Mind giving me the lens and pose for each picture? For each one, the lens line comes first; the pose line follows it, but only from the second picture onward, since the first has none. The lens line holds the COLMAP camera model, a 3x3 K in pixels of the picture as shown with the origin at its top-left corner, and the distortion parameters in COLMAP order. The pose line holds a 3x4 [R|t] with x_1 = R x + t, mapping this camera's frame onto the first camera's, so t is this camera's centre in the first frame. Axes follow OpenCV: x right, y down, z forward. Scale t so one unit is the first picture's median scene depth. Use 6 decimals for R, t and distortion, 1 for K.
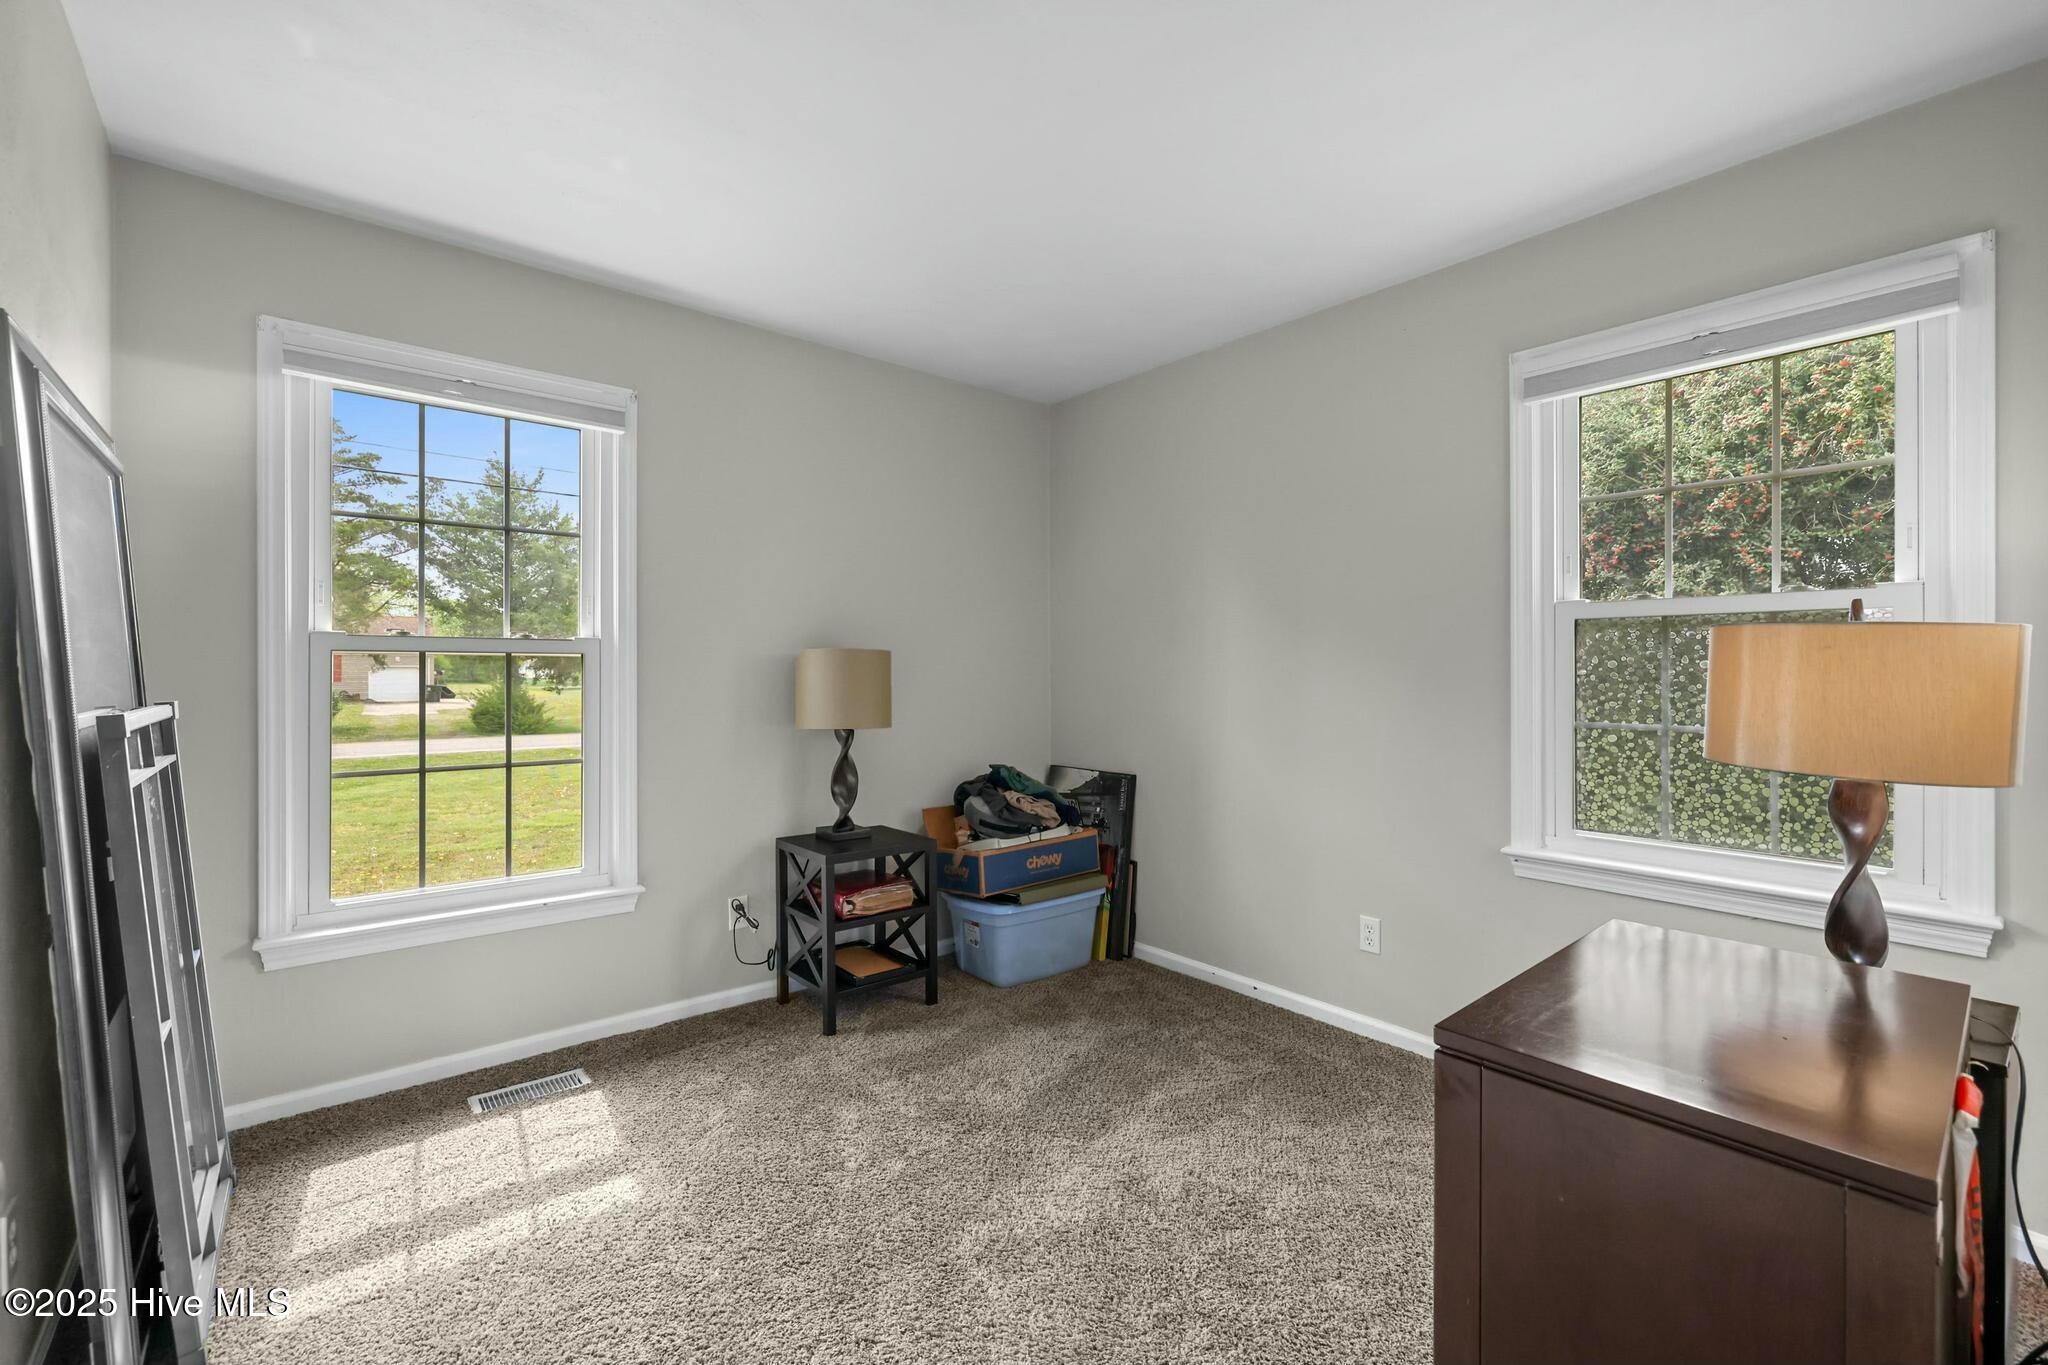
lens RADIAL K [[864.2, 0, 1022.6], [0, 864.2, 674.9], [0, 0, 1]] dist [-0.035033, 0.000112]
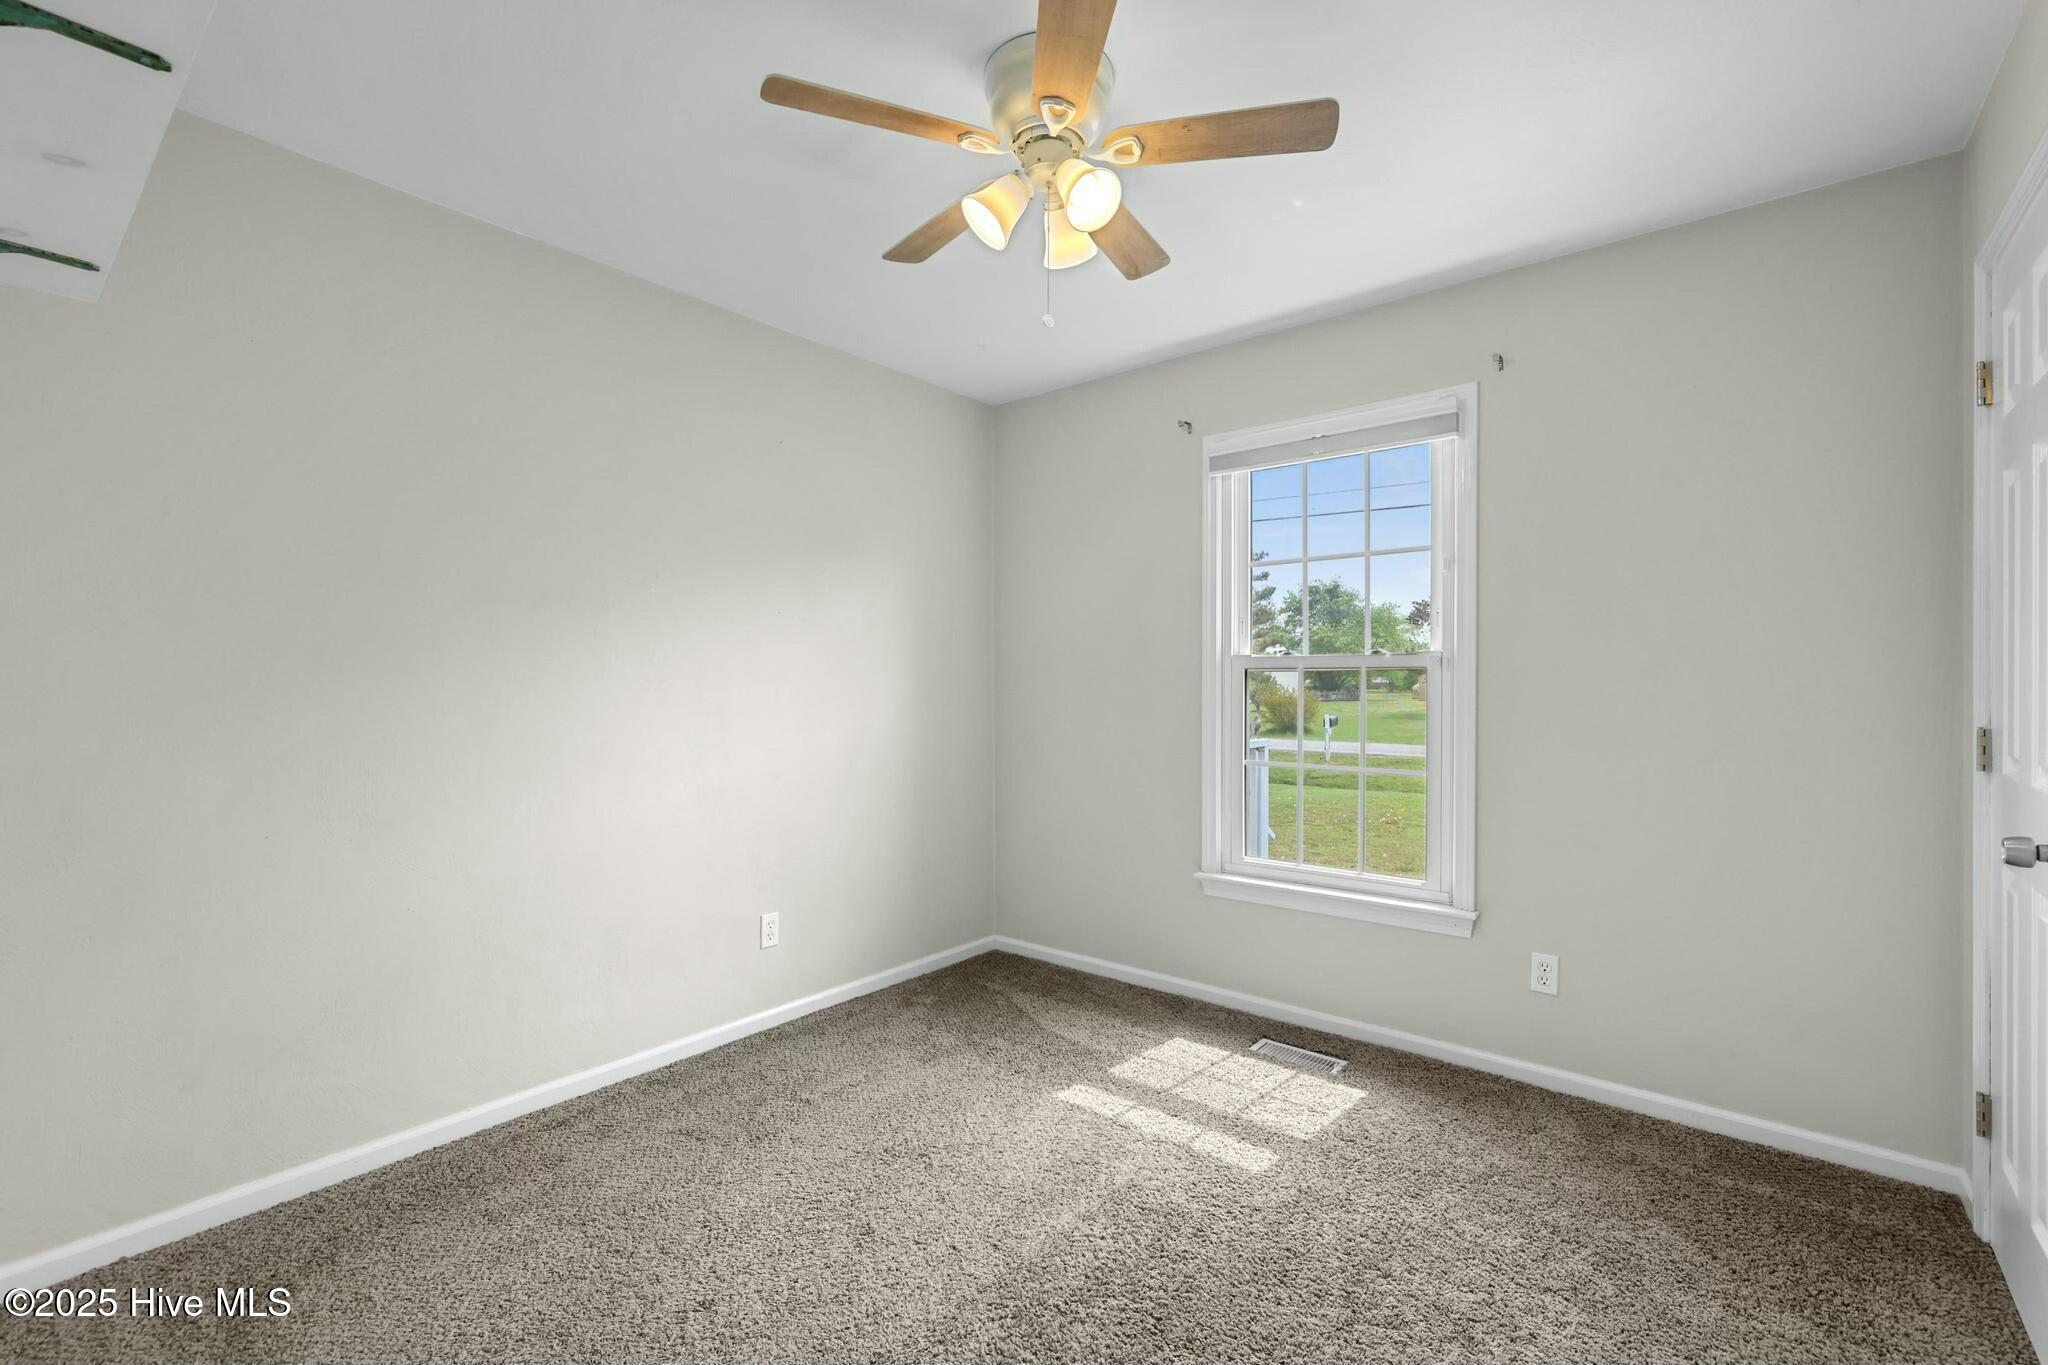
lens RADIAL K [[864.2, 0, 1022.6], [0, 864.2, 674.9], [0, 0, 1]] dist [-0.035033, 0.000112]
pose [[0.152039, -0.009866, -0.988325, 0.497087], [-0.006422, 0.999919, -0.010970, -0.003545], [0.988354, 0.008015, 0.151964, 0.457650]]
